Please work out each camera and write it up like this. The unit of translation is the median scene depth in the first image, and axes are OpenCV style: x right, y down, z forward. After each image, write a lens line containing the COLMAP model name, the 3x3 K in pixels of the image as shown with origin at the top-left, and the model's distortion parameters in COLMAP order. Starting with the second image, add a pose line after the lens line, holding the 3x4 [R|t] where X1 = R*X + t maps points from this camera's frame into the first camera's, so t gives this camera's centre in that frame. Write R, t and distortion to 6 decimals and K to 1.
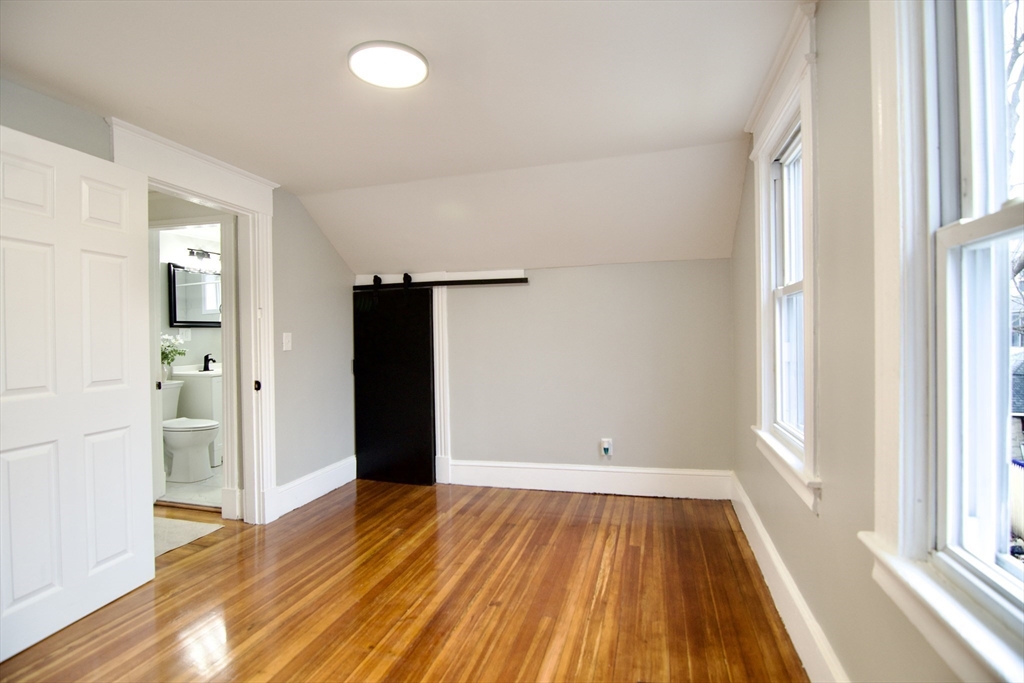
lens RADIAL K [[500.7, 0, 511.0], [0, 500.7, 337.9], [0, 0, 1]] dist [-0.005352, -0.009568]
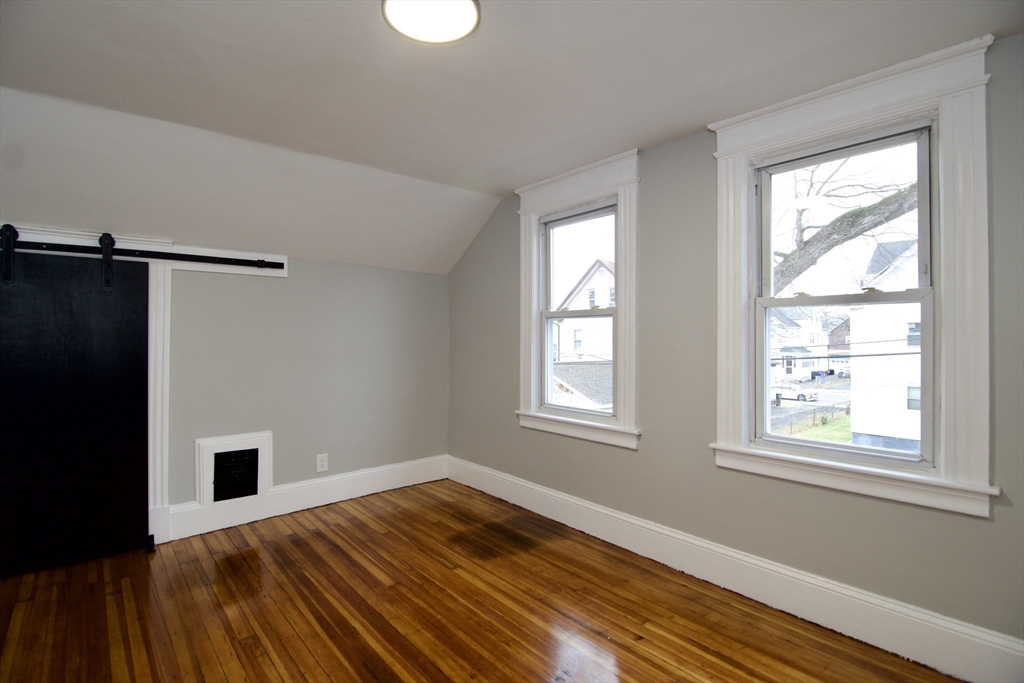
lens RADIAL K [[500.7, 0, 511.9], [0, 500.7, 341.4], [0, 0, 1]] dist [-0.005352, -0.009568]
pose [[0.554254, 0.017459, 0.832165, -0.577393], [-0.004771, 0.999830, -0.017799, 0.011799], [-0.832334, 0.005895, 0.554243, 0.233592]]
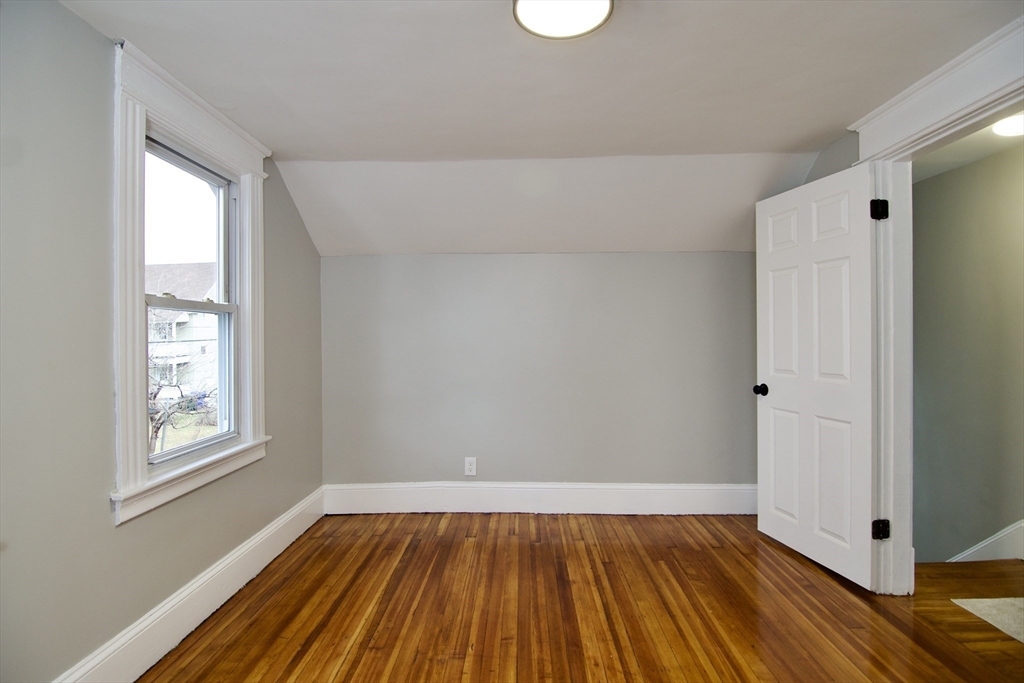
lens RADIAL K [[500.7, 0, 515.4], [0, 500.7, 338.3], [0, 0, 1]] dist [-0.005352, -0.009568]
pose [[-0.965972, 0.024342, -0.257500, -0.003213], [0.022261, 0.999692, 0.010991, -0.011151], [0.257688, 0.004885, -0.966216, 1.081391]]
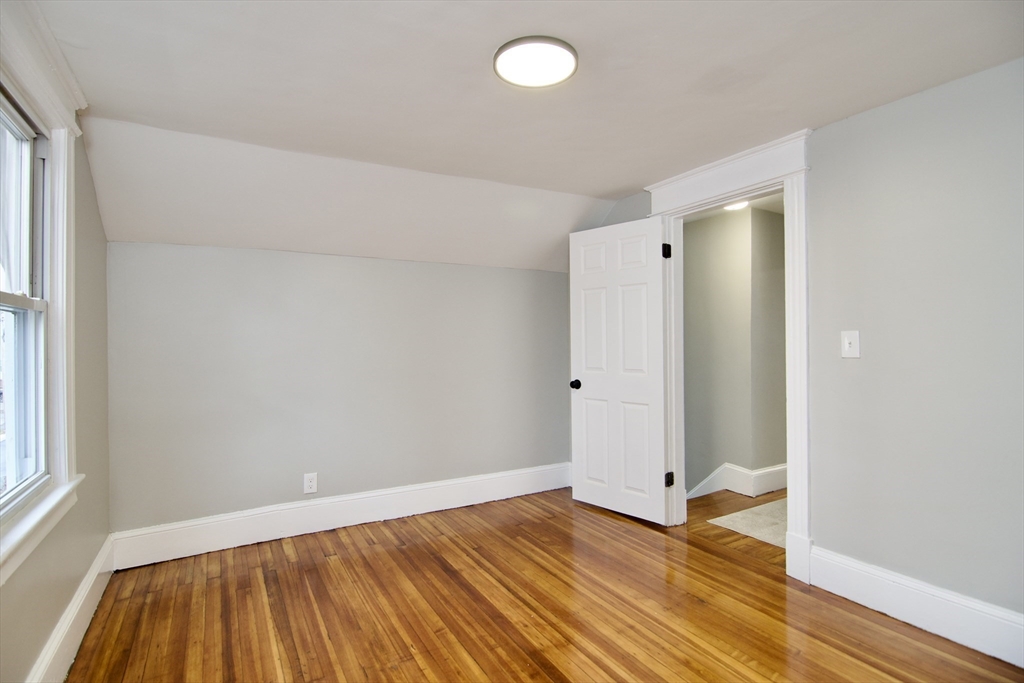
lens RADIAL K [[500.7, 0, 520.0], [0, 500.7, 339.3], [0, 0, 1]] dist [-0.005352, -0.009568]
pose [[-0.694164, 0.022228, -0.719474, 0.269899], [0.019557, 0.999737, 0.012018, -0.016551], [0.719551, -0.005729, -0.694415, 1.002185]]
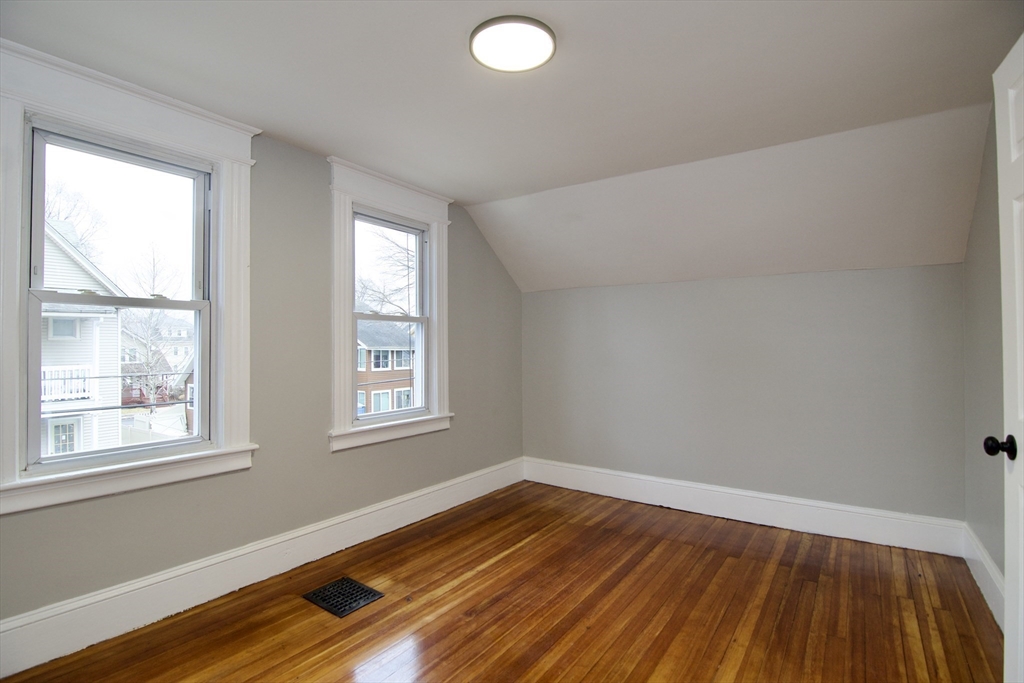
lens RADIAL K [[500.7, 0, 510.6], [0, 500.7, 339.8], [0, 0, 1]] dist [-0.005352, -0.009568]
pose [[-0.945875, 0.022074, 0.323780, -0.341332], [0.019166, 0.999742, -0.012166, 0.004142], [-0.323966, -0.005302, -0.946054, 1.211227]]
